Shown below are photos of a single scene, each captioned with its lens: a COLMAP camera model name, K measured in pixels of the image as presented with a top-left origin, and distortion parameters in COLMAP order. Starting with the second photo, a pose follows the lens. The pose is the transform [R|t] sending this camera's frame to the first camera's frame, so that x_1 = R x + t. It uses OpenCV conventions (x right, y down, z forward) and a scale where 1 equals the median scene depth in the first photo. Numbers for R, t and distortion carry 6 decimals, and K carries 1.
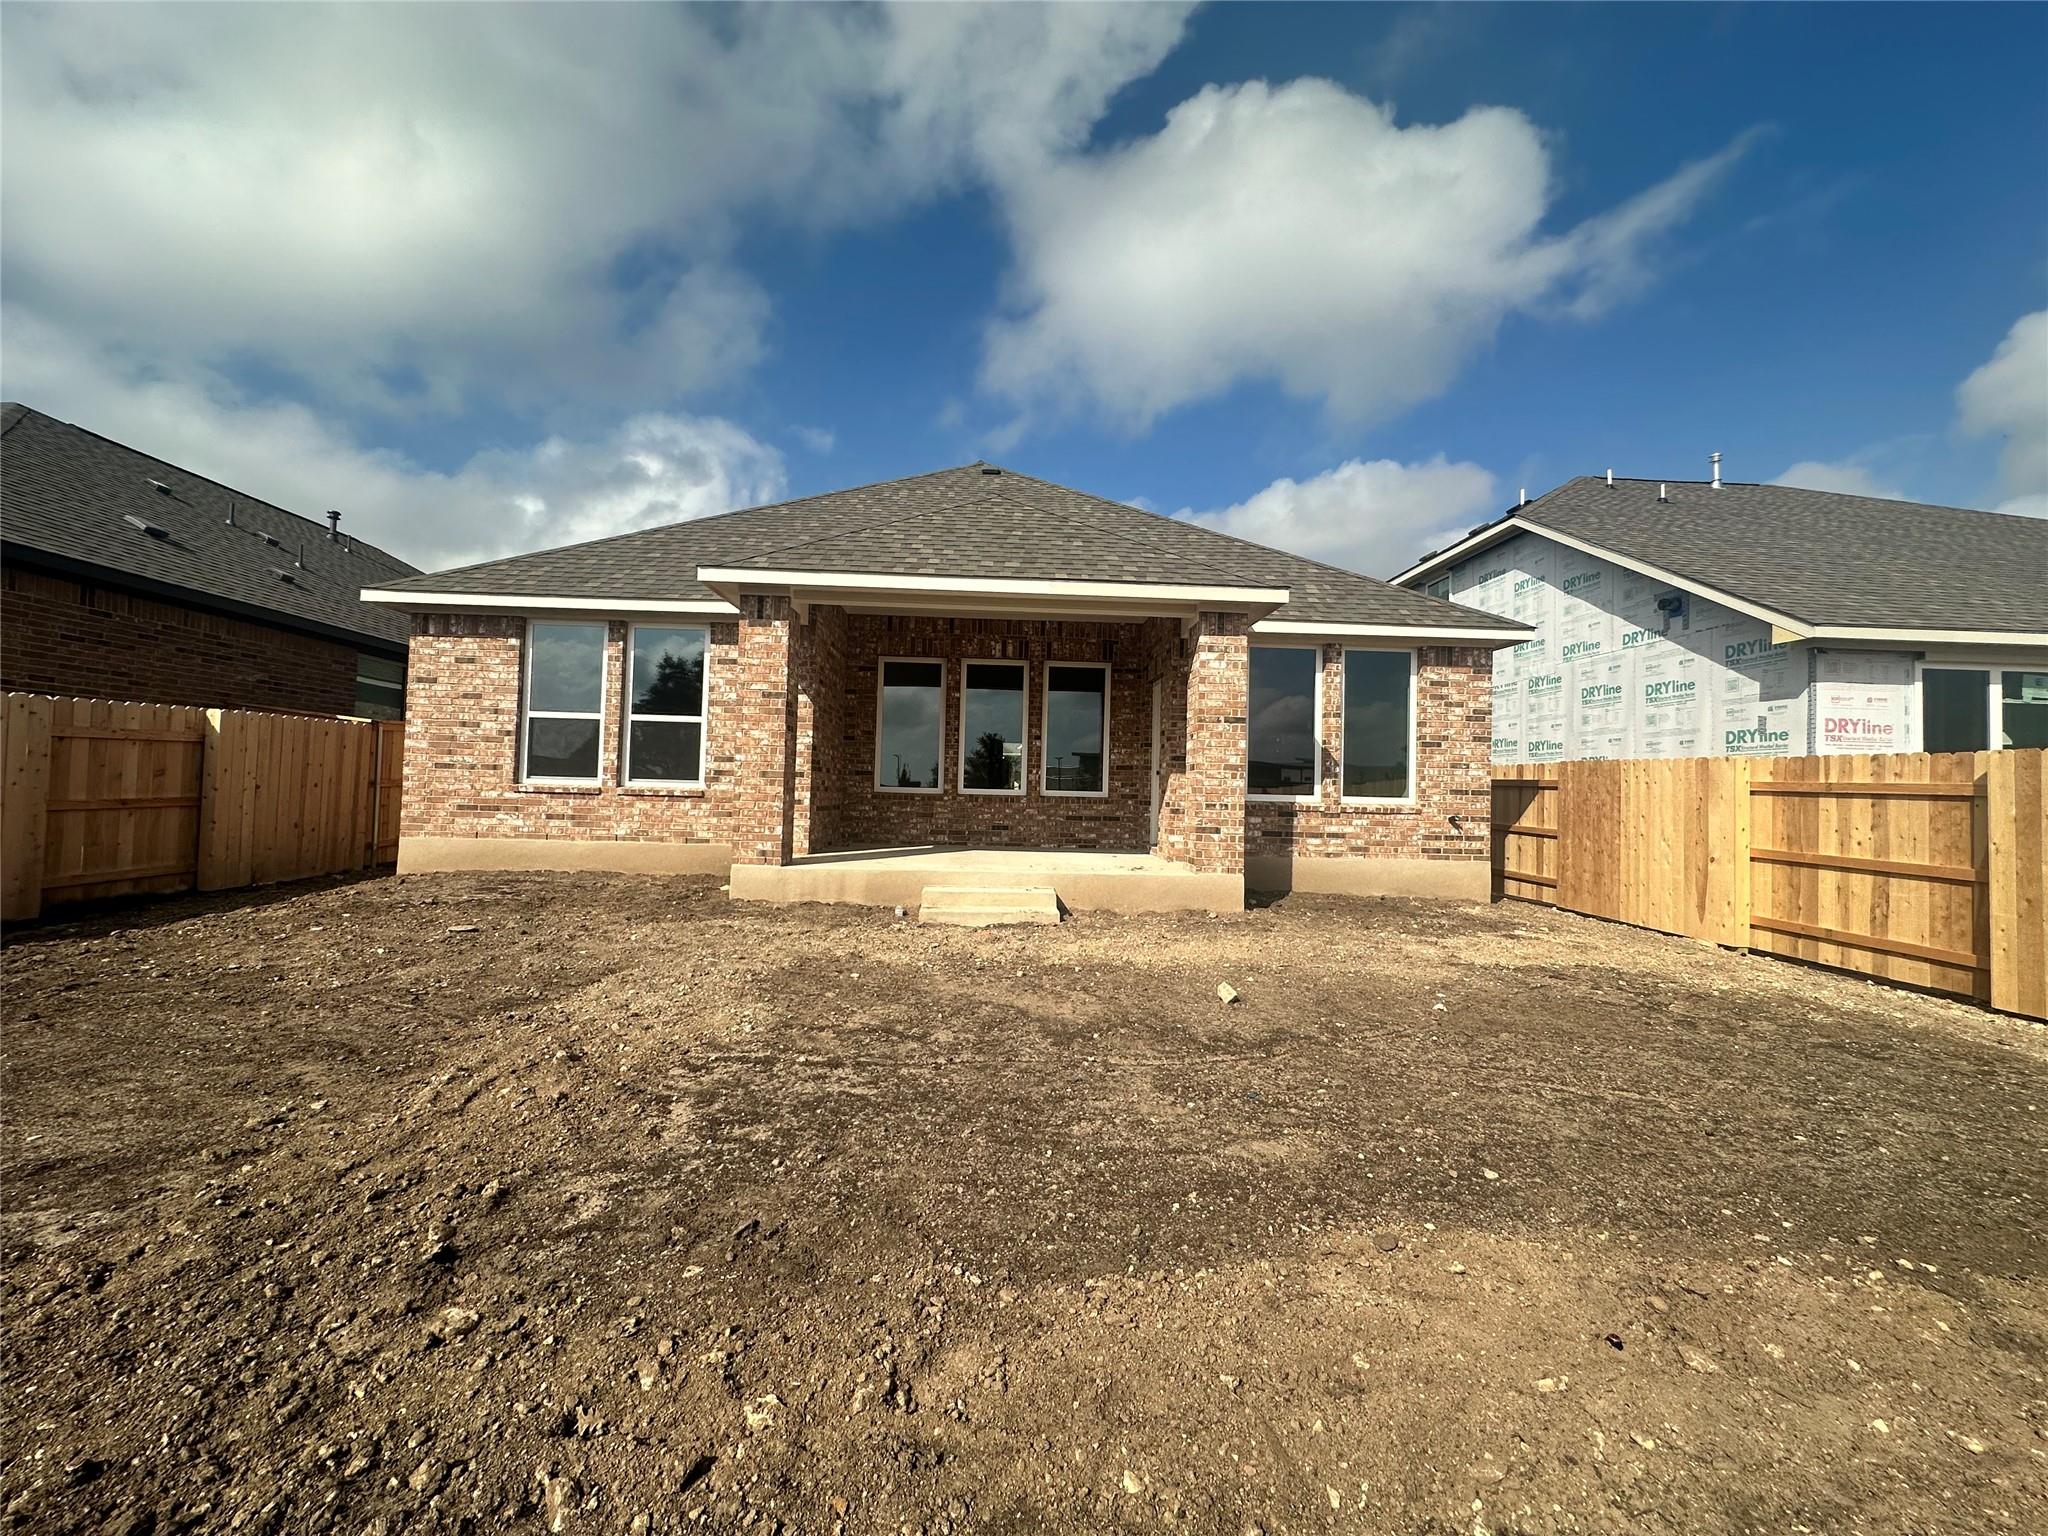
lens RADIAL K [[816.1, 0, 1024.0], [0, 816.1, 768.0], [0, 0, 1]] dist [0.000133, 0.000191]
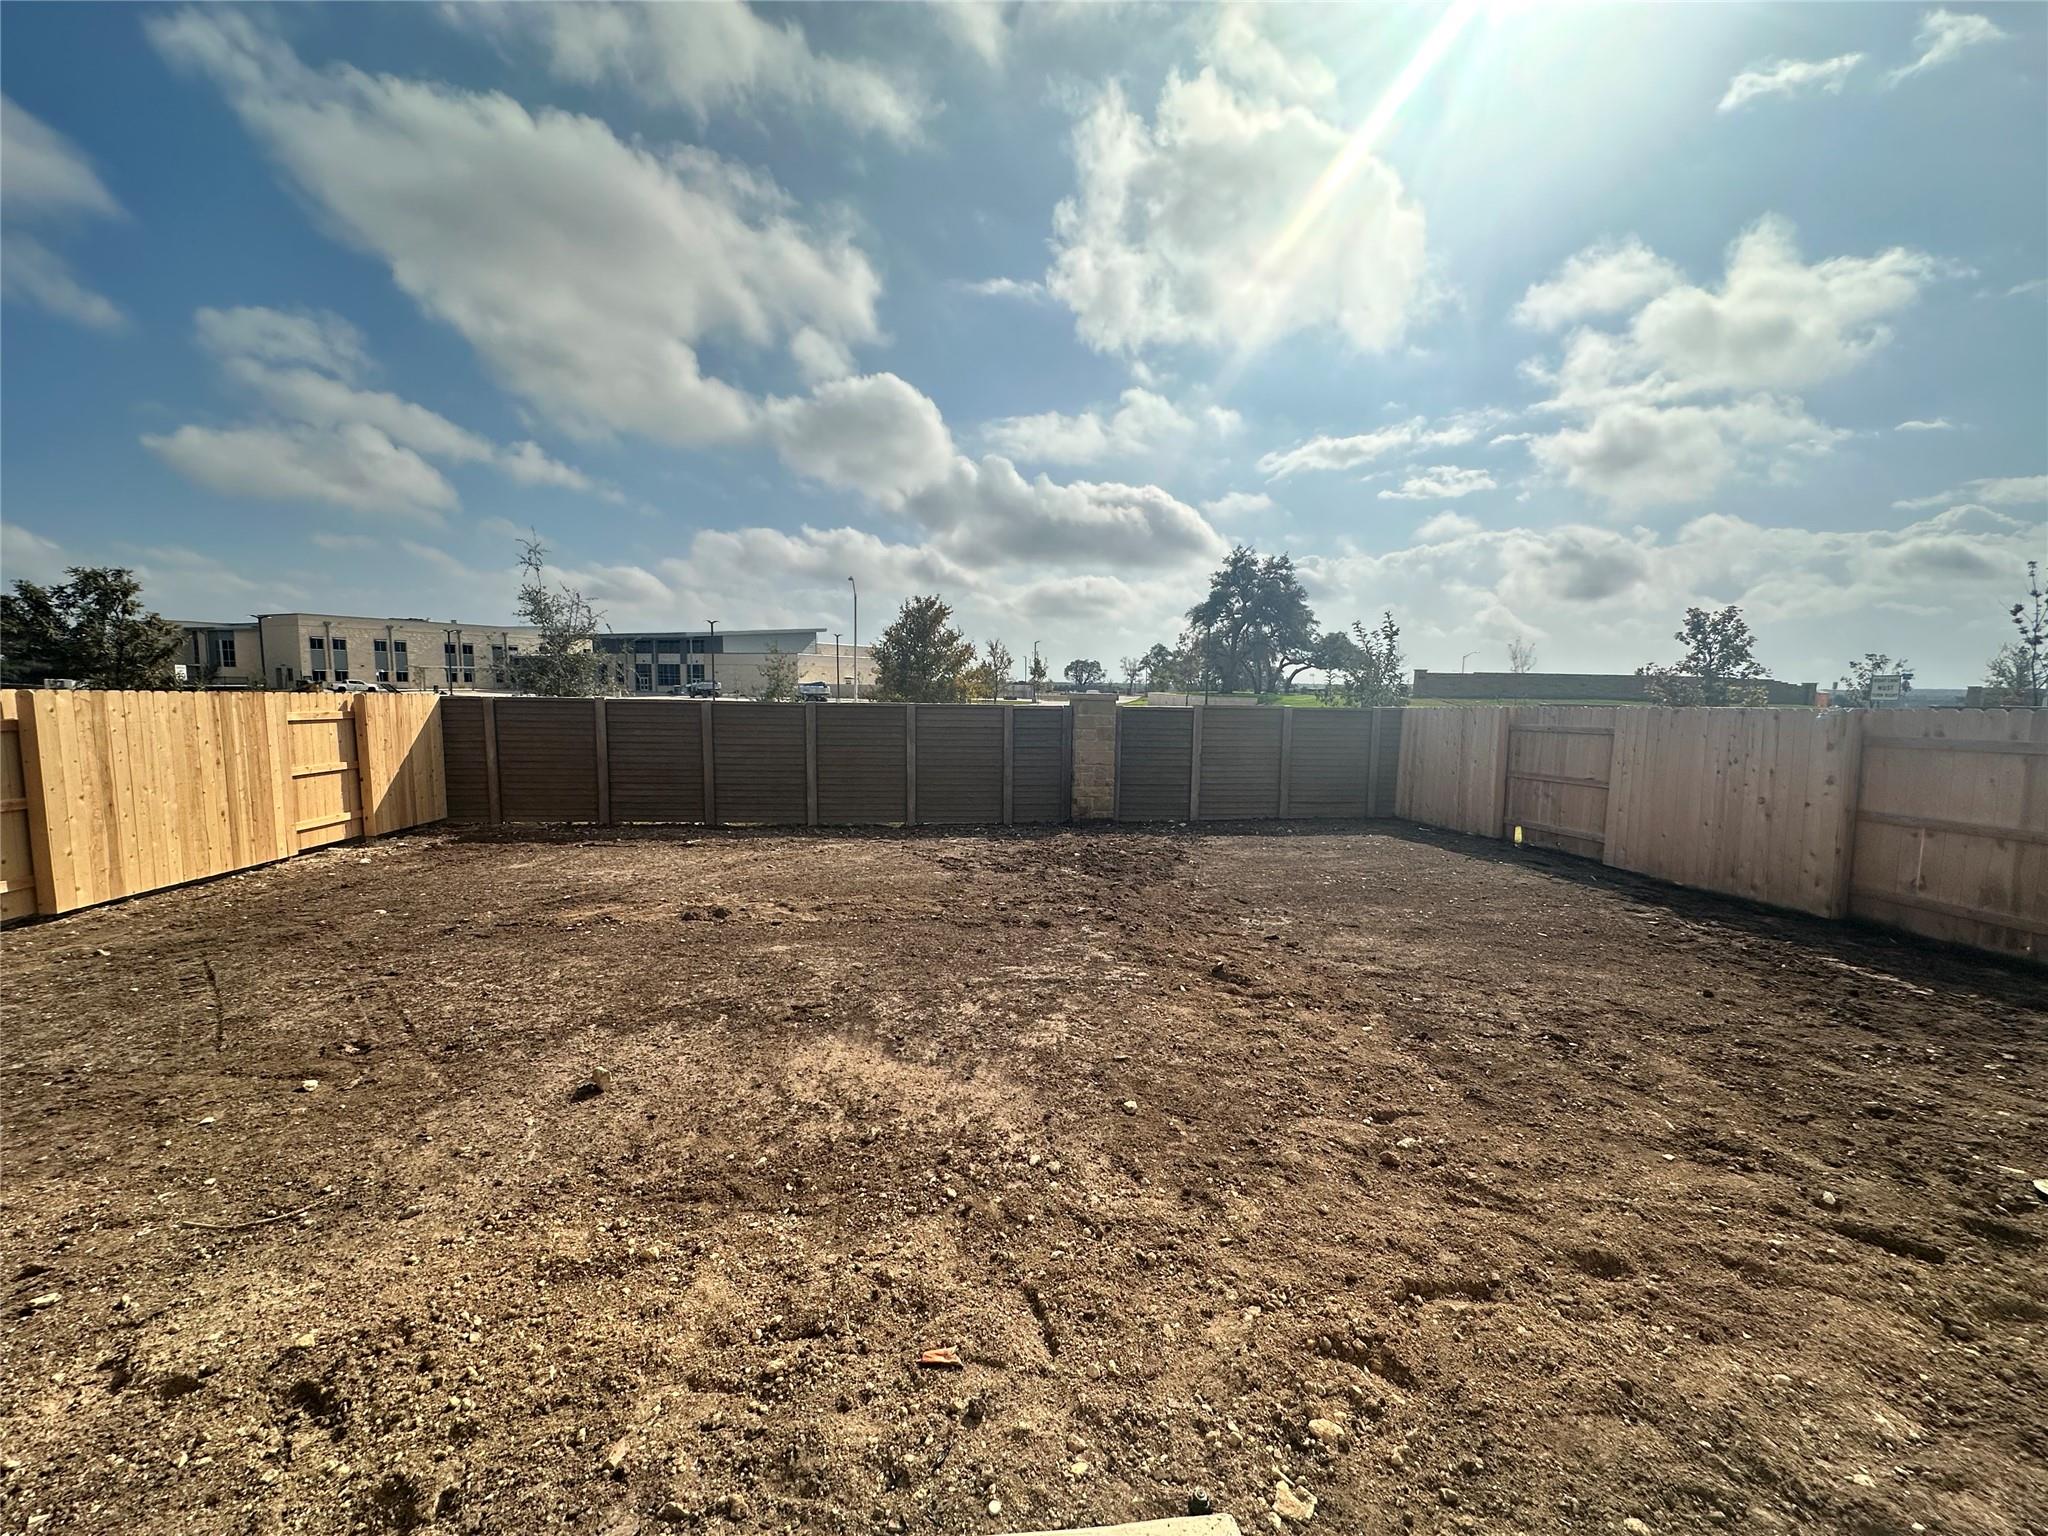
lens RADIAL K [[816.1, 0, 1024.0], [0, 816.1, 768.0], [0, 0, 1]] dist [0.000133, 0.000191]
pose [[-0.996763, -0.034826, -0.072466, -0.096254], [-0.040185, 0.996458, 0.073864, -0.102987], [0.069637, 0.076537, -0.994632, 2.507839]]
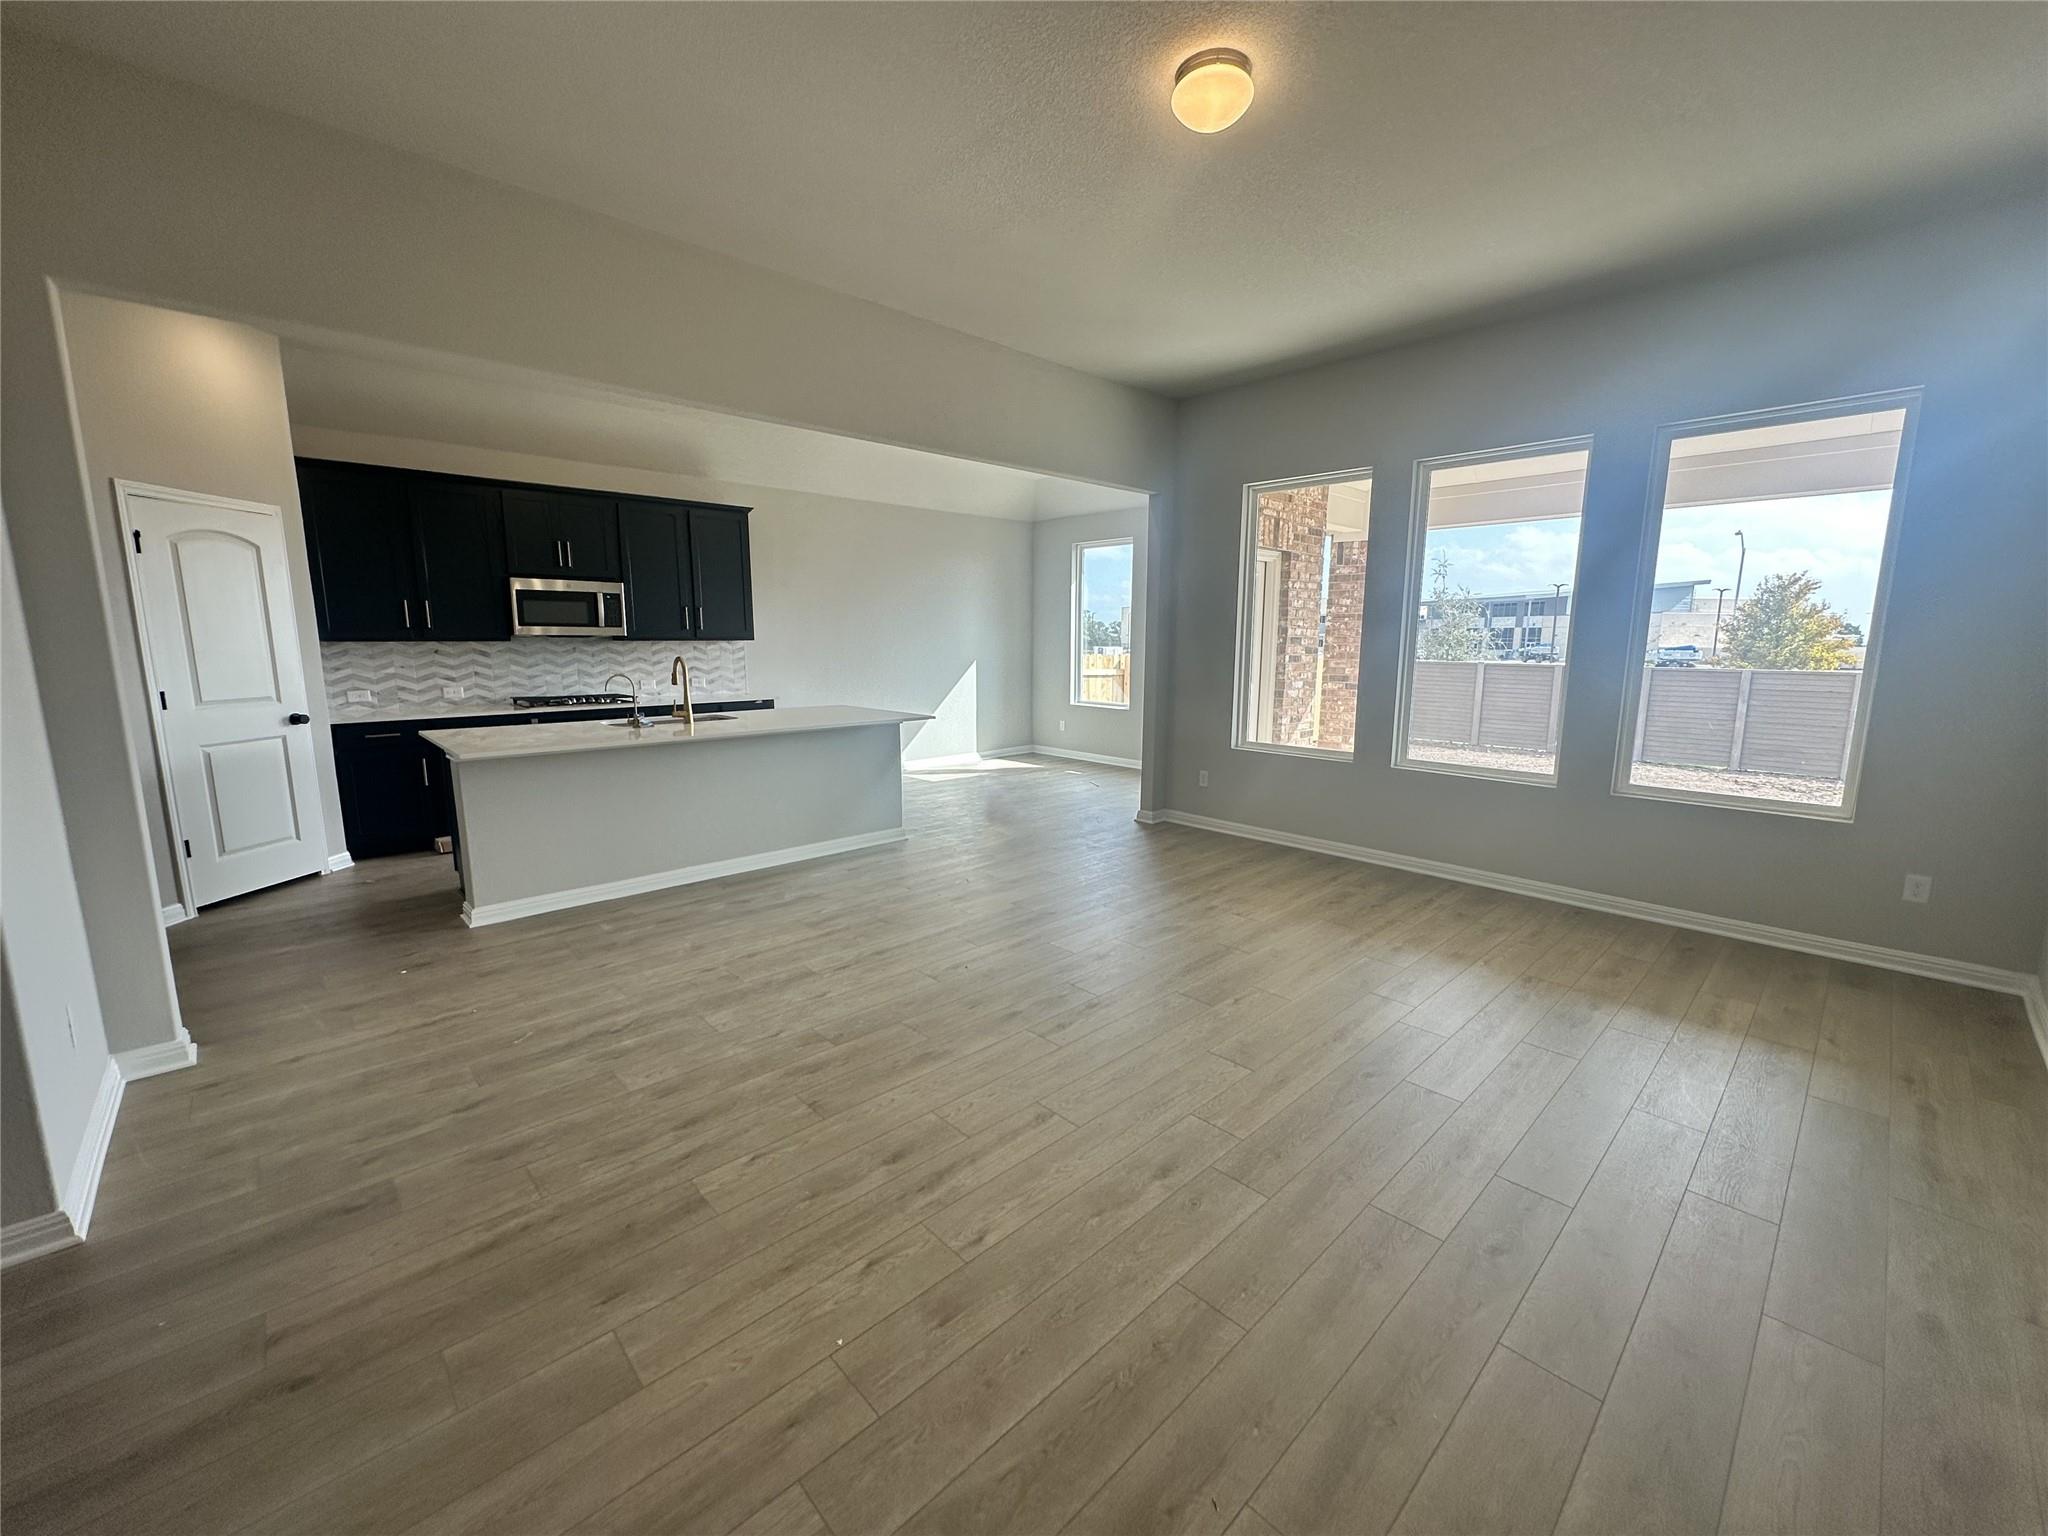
lens RADIAL K [[816.1, 0, 1024.0], [0, 816.1, 768.0], [0, 0, 1]] dist [0.000133, 0.000191]
pose [[-0.653373, -0.149242, 0.742180, -0.362560], [-0.044095, 0.986214, 0.159494, -0.105502], [-0.755751, 0.071483, -0.650946, 3.572511]]
